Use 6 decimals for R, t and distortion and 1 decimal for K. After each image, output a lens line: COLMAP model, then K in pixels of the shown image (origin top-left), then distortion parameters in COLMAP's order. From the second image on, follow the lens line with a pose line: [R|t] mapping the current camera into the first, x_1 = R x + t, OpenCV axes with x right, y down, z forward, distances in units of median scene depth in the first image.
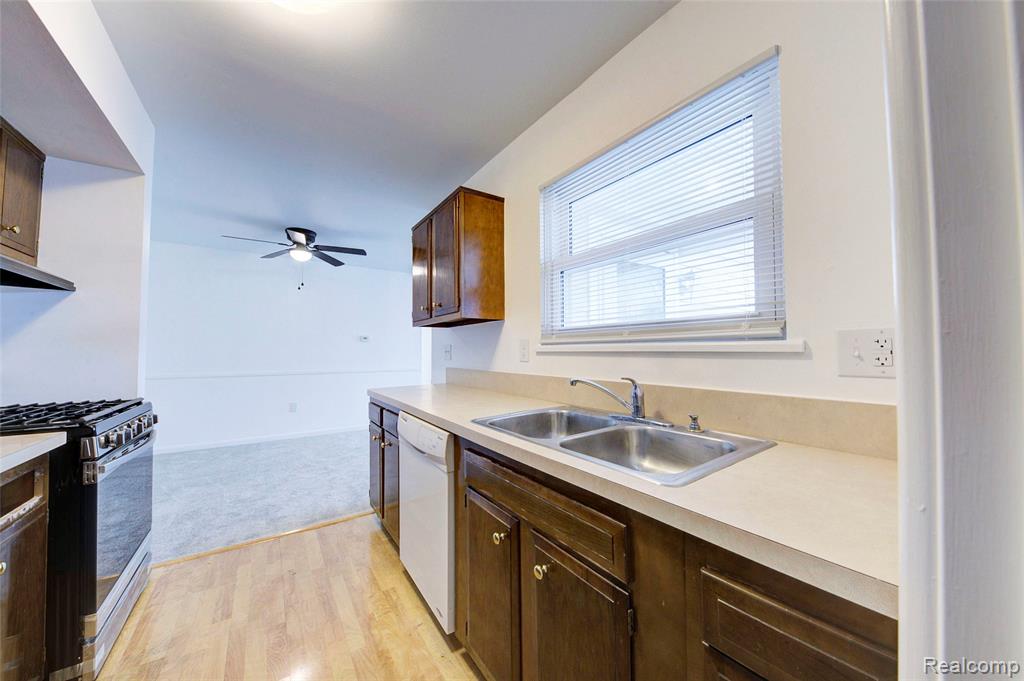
lens RADIAL K [[352.9, 0, 509.6], [0, 352.9, 343.0], [0, 0, 1]] dist [-0.000736, -0.002989]
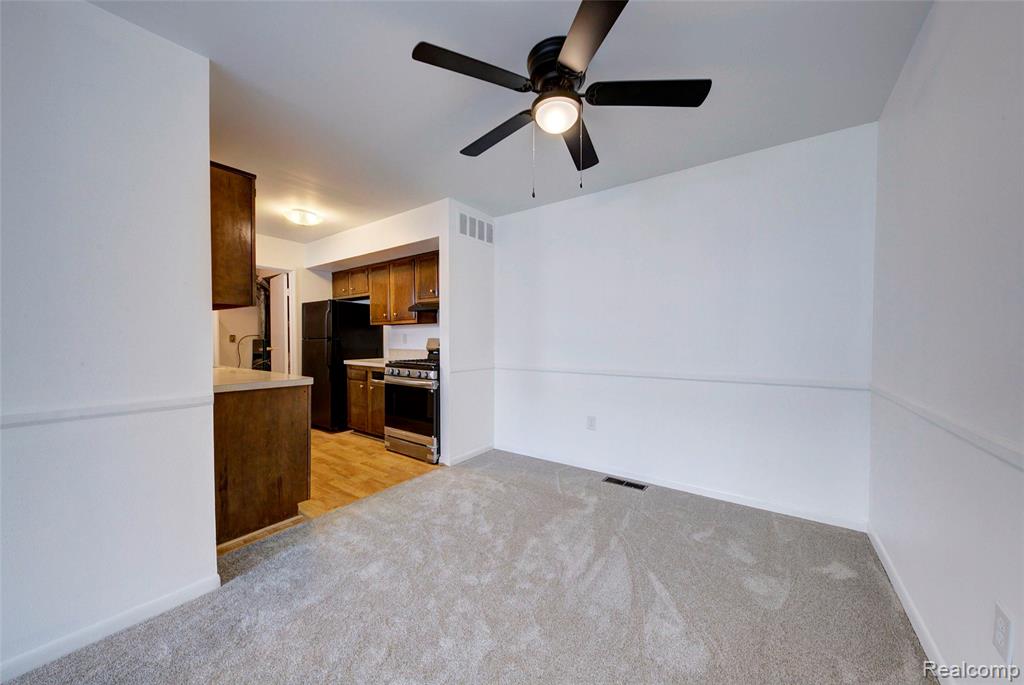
lens RADIAL K [[352.9, 0, 514.5], [0, 352.9, 344.1], [0, 0, 1]] dist [-0.000736, -0.002989]
pose [[-0.938515, 0.004677, -0.345207, -0.859512], [0.009059, 0.999898, -0.011080, 0.084654], [0.345120, -0.013526, -0.938461, 3.048790]]
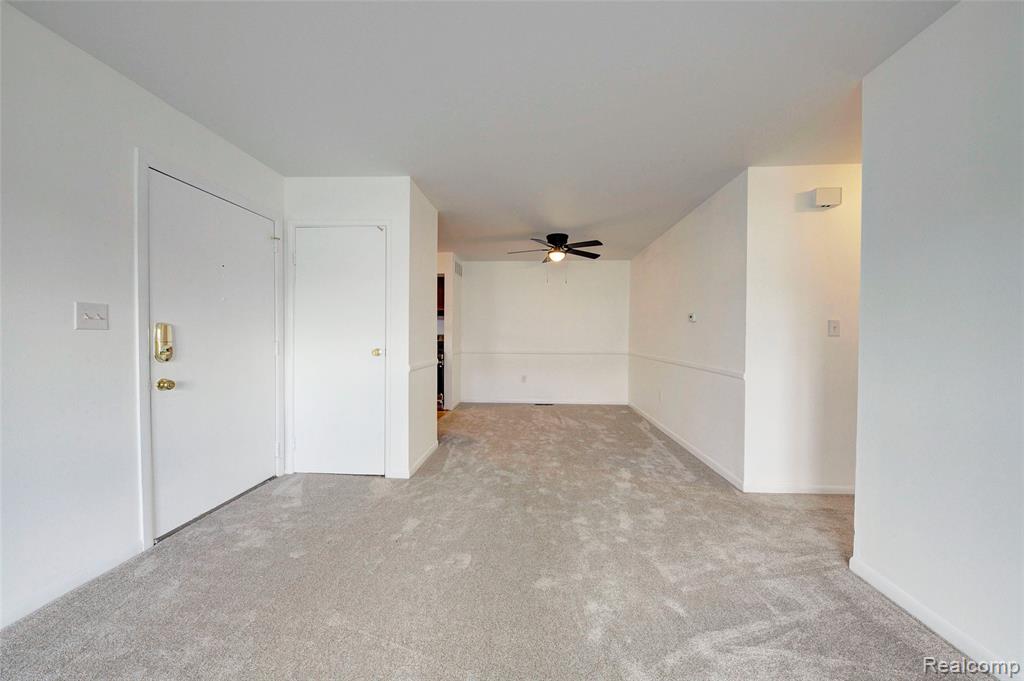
lens RADIAL K [[352.9, 0, 509.4], [0, 352.9, 339.1], [0, 0, 1]] dist [-0.000736, -0.002989]
pose [[-0.622227, 0.007264, -0.782803, 0.975456], [0.023507, 0.999679, -0.009408, 0.110920], [0.782484, -0.024256, -0.622199, 3.541407]]
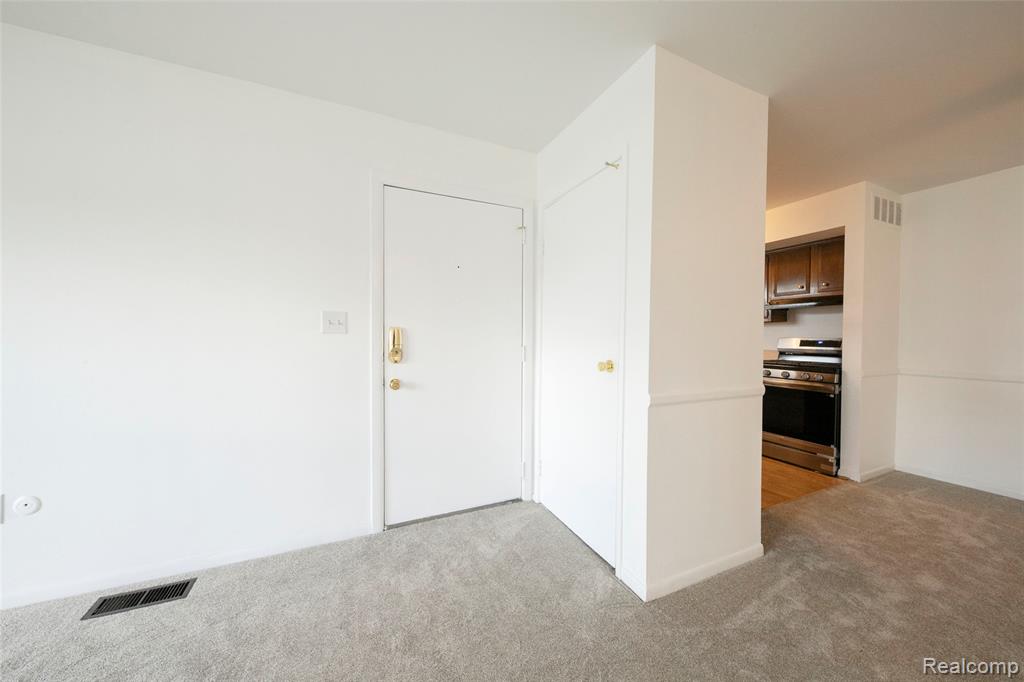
lens RADIAL K [[352.9, 0, 513.2], [0, 352.9, 339.2], [0, 0, 1]] dist [-0.000736, -0.002989]
pose [[-0.985561, -0.006610, 0.169191, 0.165039], [-0.010669, 0.999676, -0.023095, 0.090266], [-0.168984, -0.024566, -0.985313, 3.088884]]
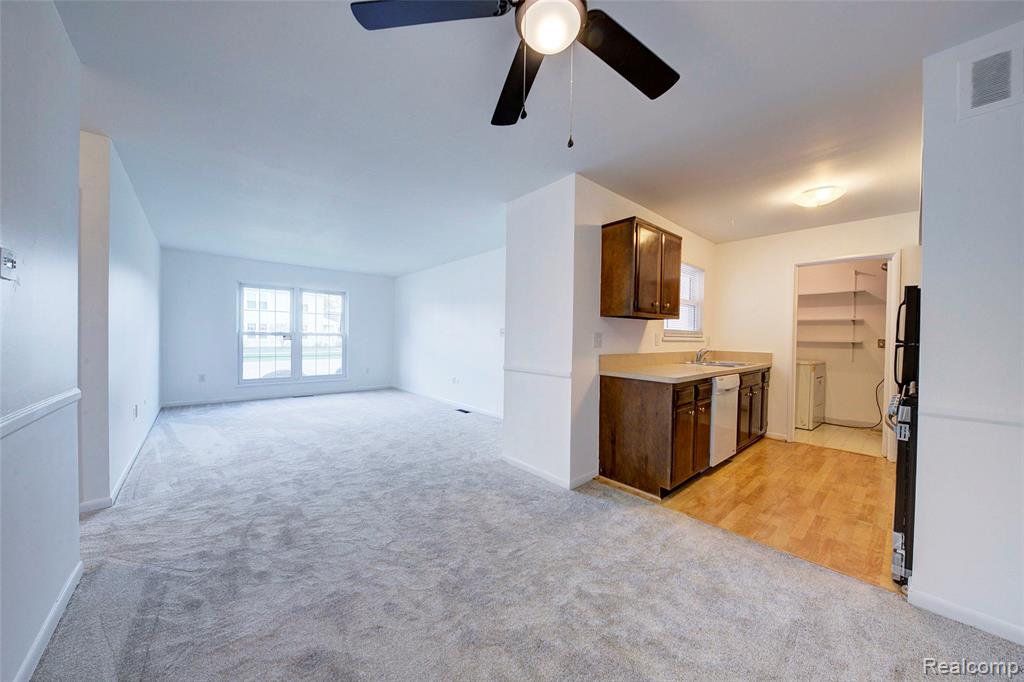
lens RADIAL K [[352.9, 0, 516.1], [0, 352.9, 341.0], [0, 0, 1]] dist [-0.000736, -0.002989]
pose [[-0.123992, -0.012476, 0.992205, -1.967090], [-0.046540, 0.998894, 0.006744, 0.064938], [-0.991191, -0.045341, -0.124436, 2.316531]]
